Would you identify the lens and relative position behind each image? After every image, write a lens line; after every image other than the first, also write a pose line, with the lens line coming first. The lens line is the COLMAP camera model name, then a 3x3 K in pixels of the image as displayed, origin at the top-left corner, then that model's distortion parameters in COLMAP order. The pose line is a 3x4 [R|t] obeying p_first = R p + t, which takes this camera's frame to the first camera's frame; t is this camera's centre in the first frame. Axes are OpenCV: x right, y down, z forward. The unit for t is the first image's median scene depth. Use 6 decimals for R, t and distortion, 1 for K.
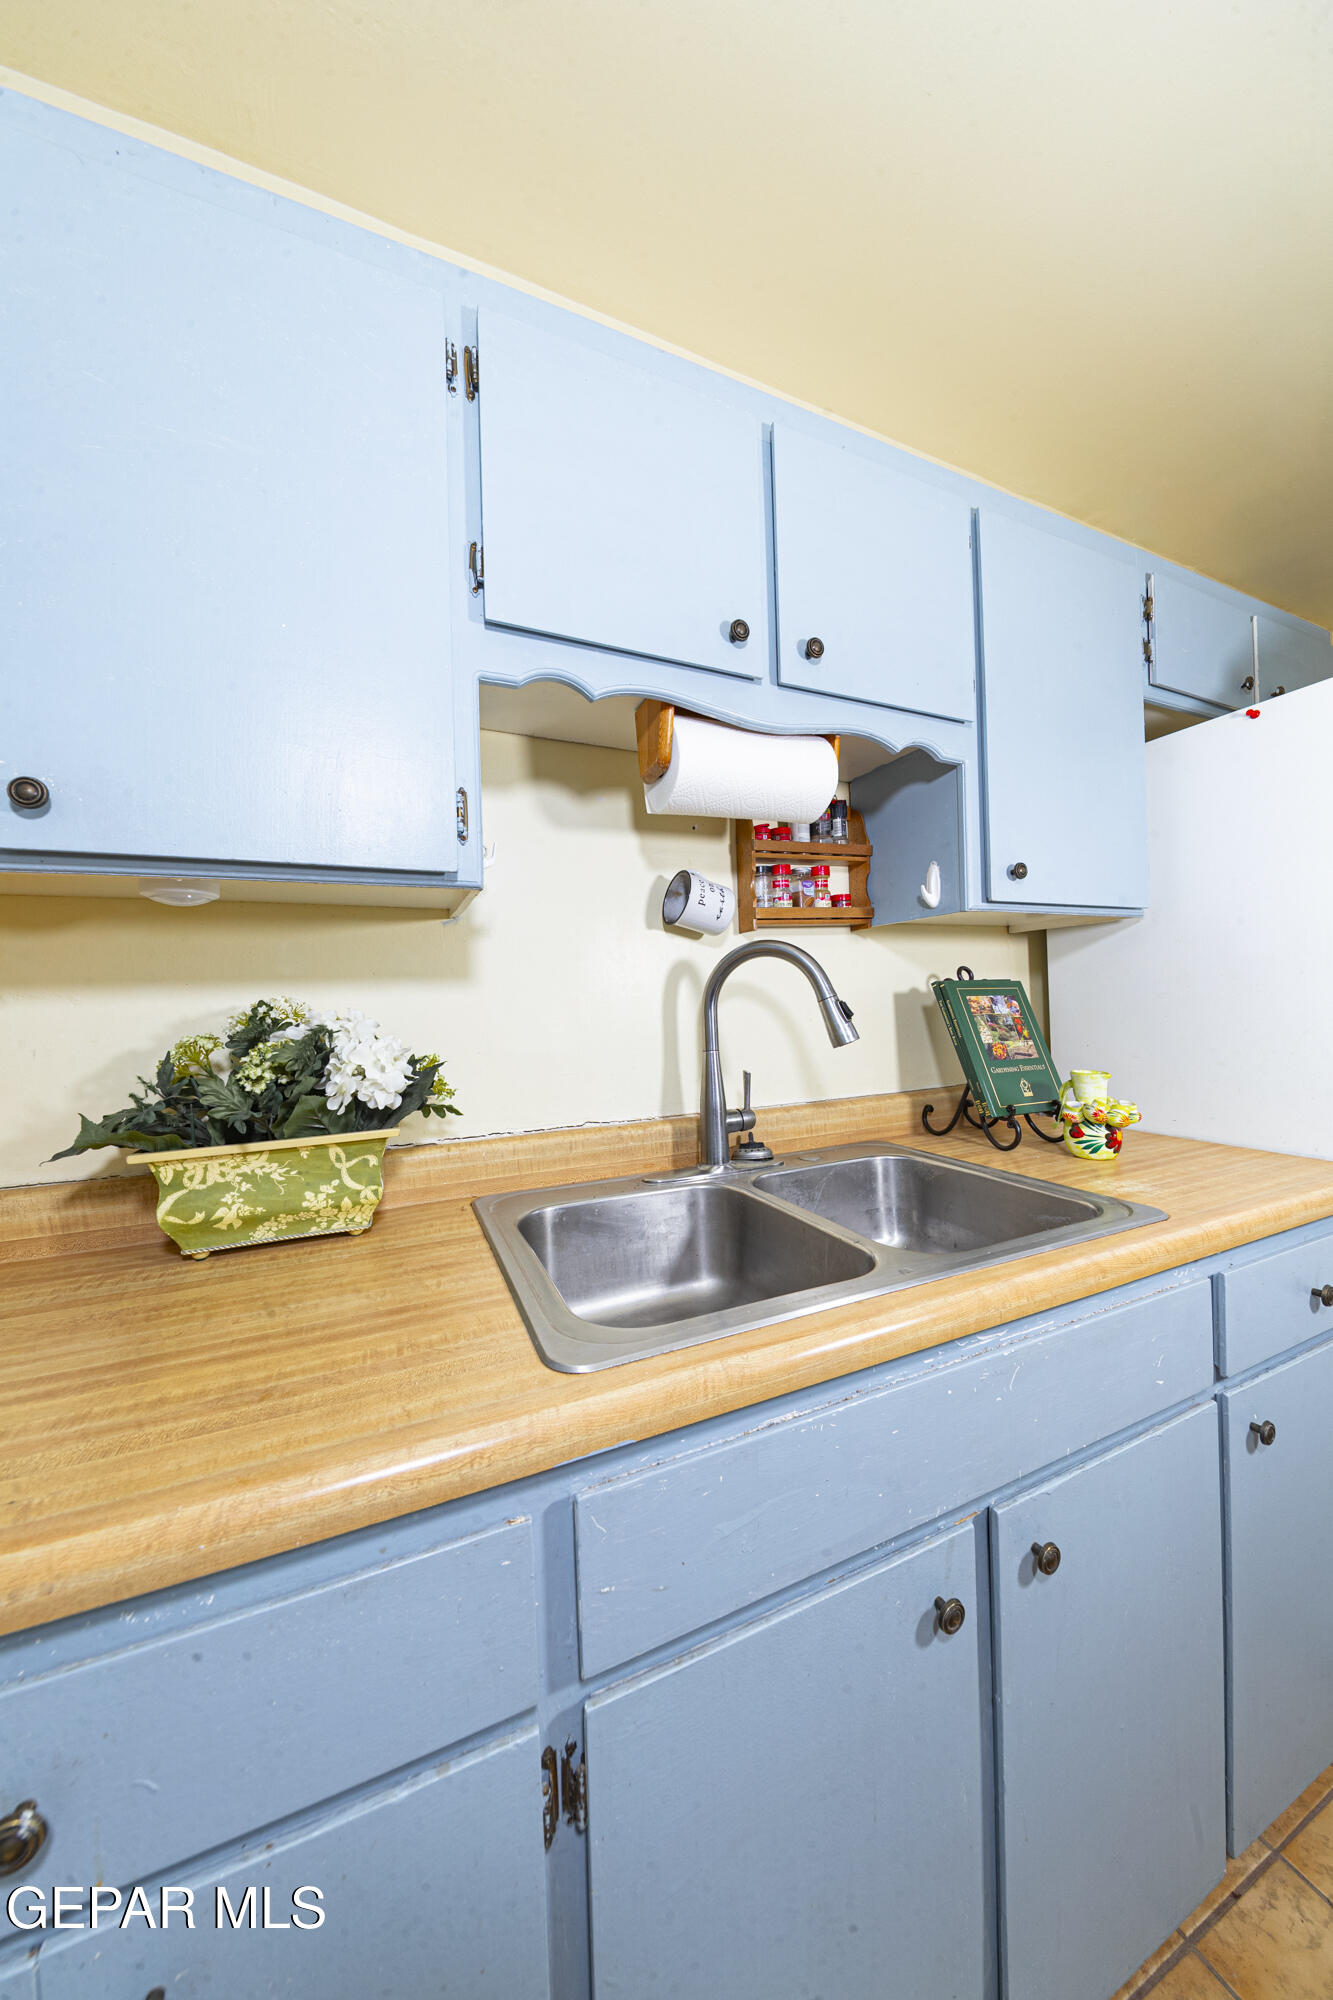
lens RADIAL K [[639.6, 0, 666.0], [0, 639.6, 1003.8], [0, 0, 1]] dist [-0.001022, -0.002737]
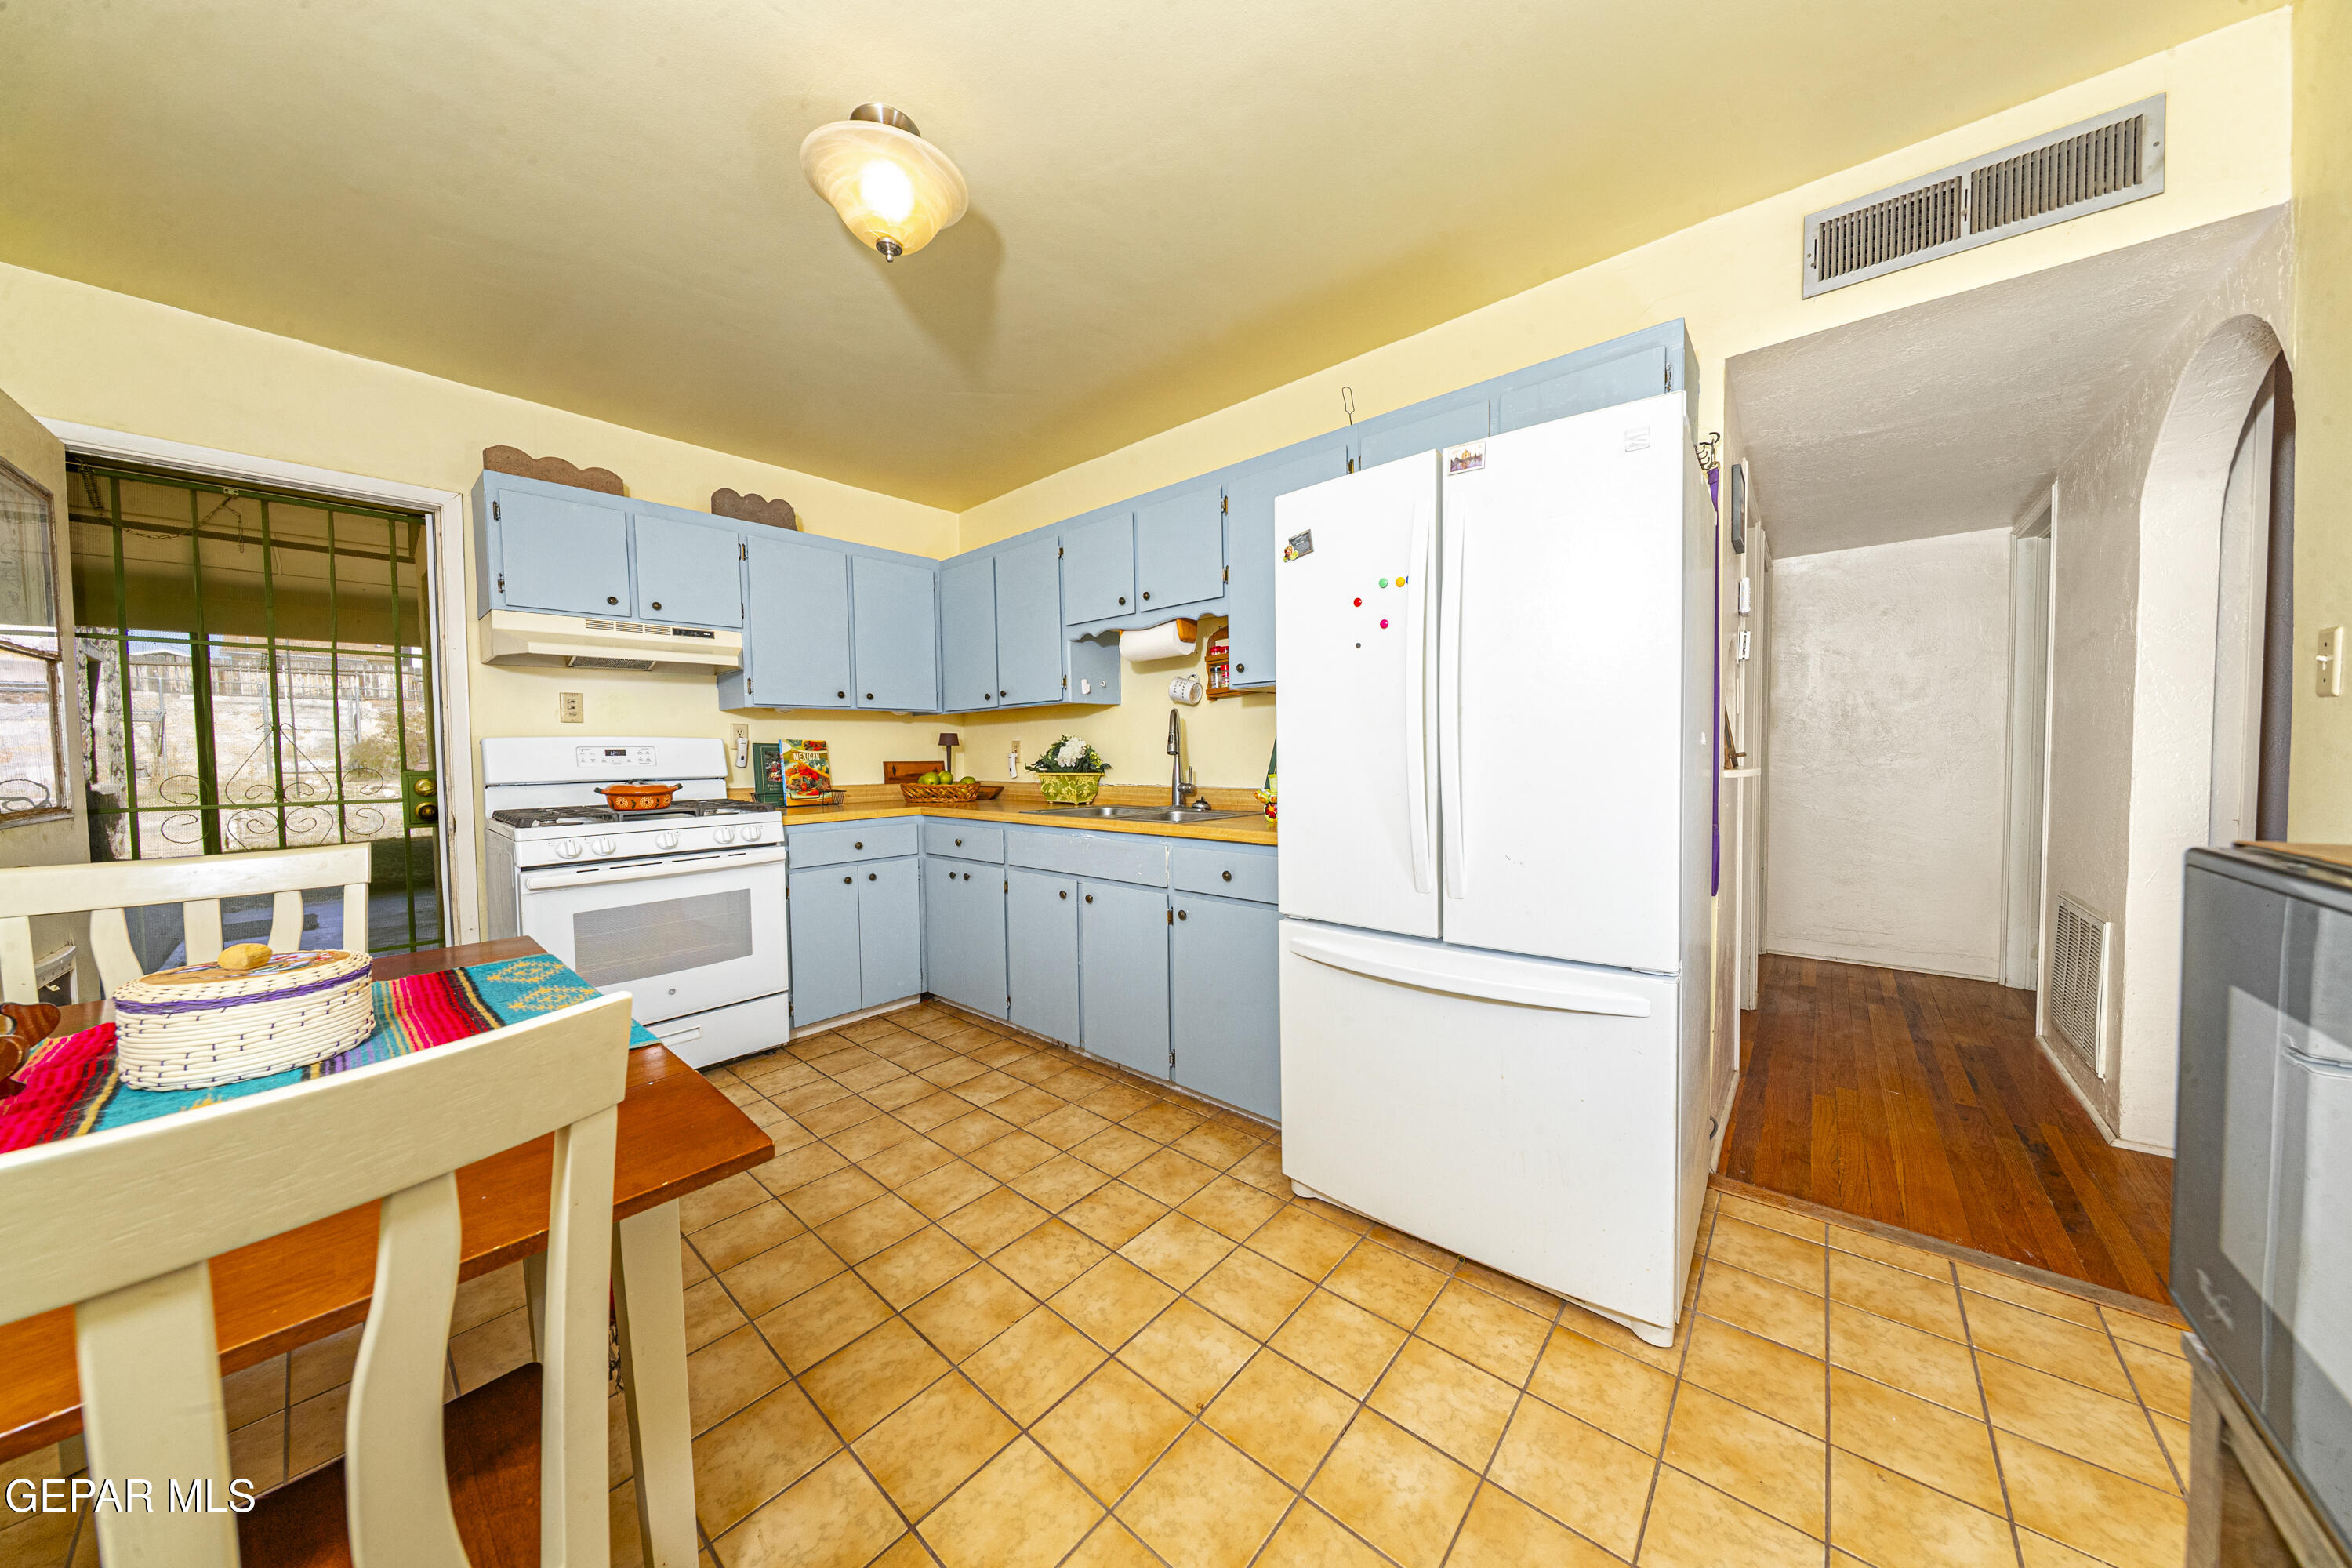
lens RADIAL K [[752.2, 0, 1179.9], [0, 752.2, 779.2], [0, 0, 1]] dist [-0.001022, -0.002737]
pose [[0.425426, 0.054068, -0.903377, 2.576609], [0.001288, 0.998177, 0.060348, -0.008686], [0.904992, -0.026838, 0.424580, -0.140244]]
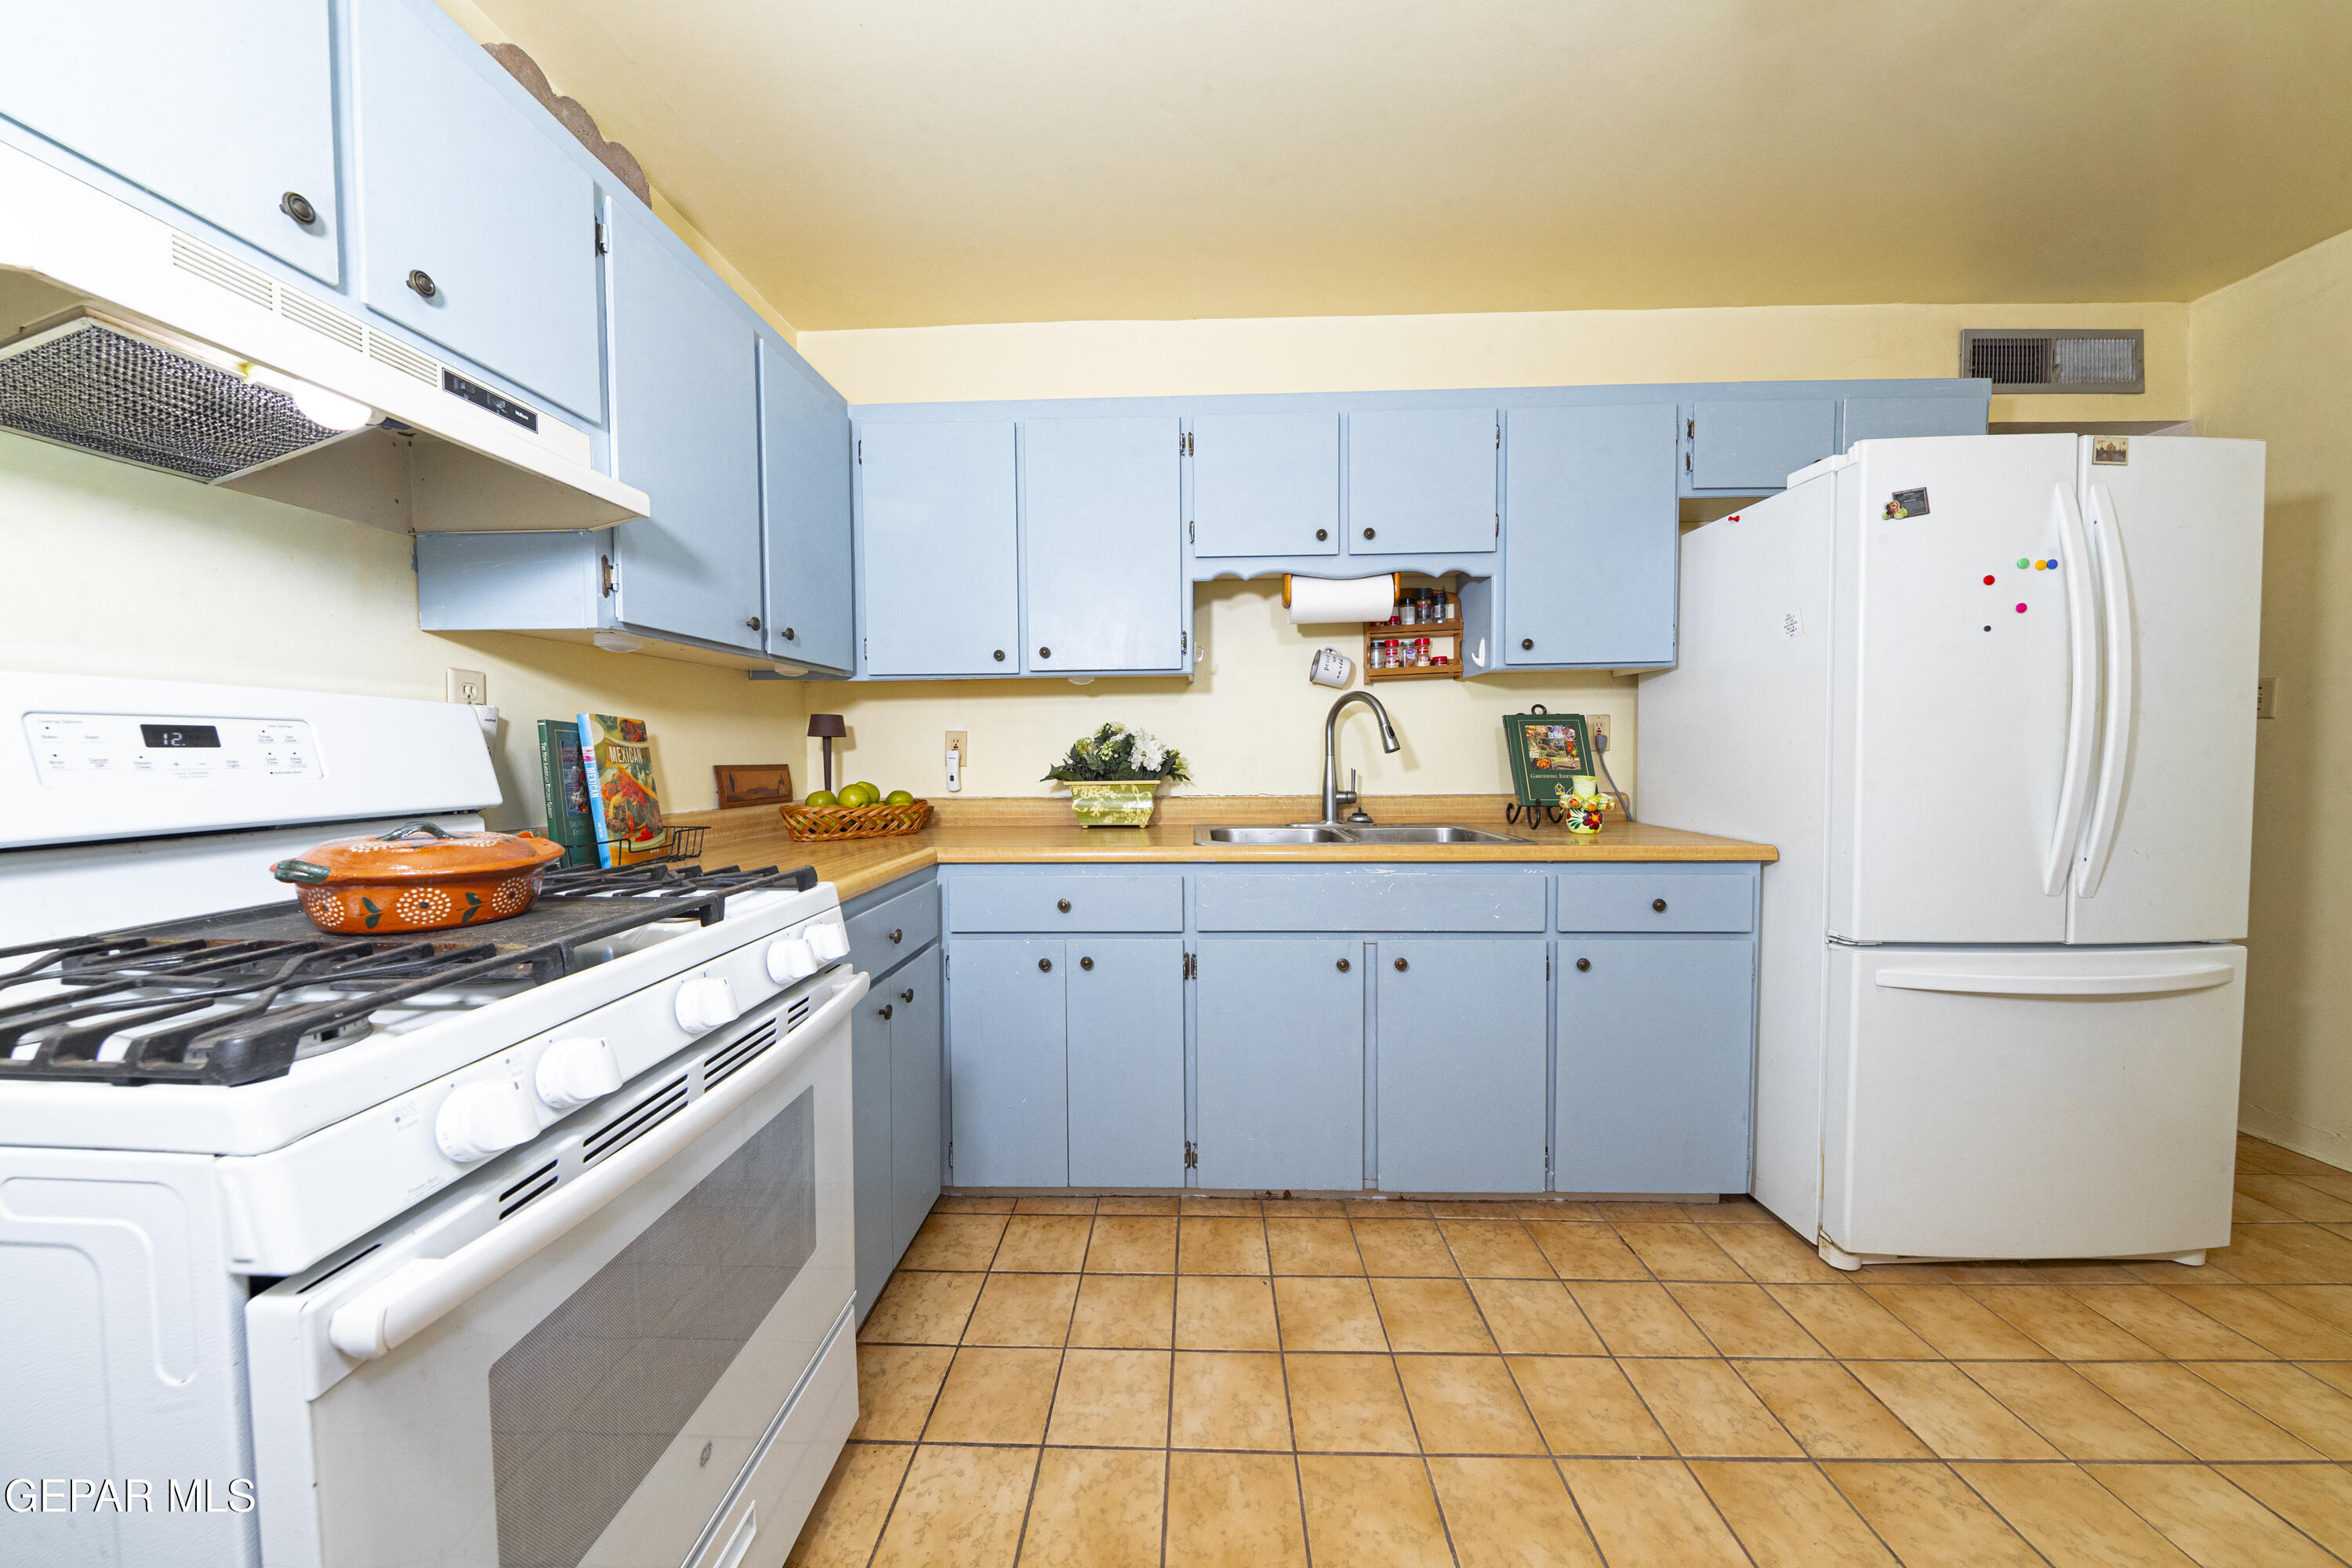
lens RADIAL K [[768.2, 0, 1178.3], [0, 768.2, 776.7], [0, 0, 1]] dist [-0.000309, -0.002790]
pose [[0.901386, 0.034604, -0.431631, 0.610153], [-0.016427, 0.998817, 0.045771, 0.043305], [0.432704, -0.034167, 0.900888, -1.062473]]
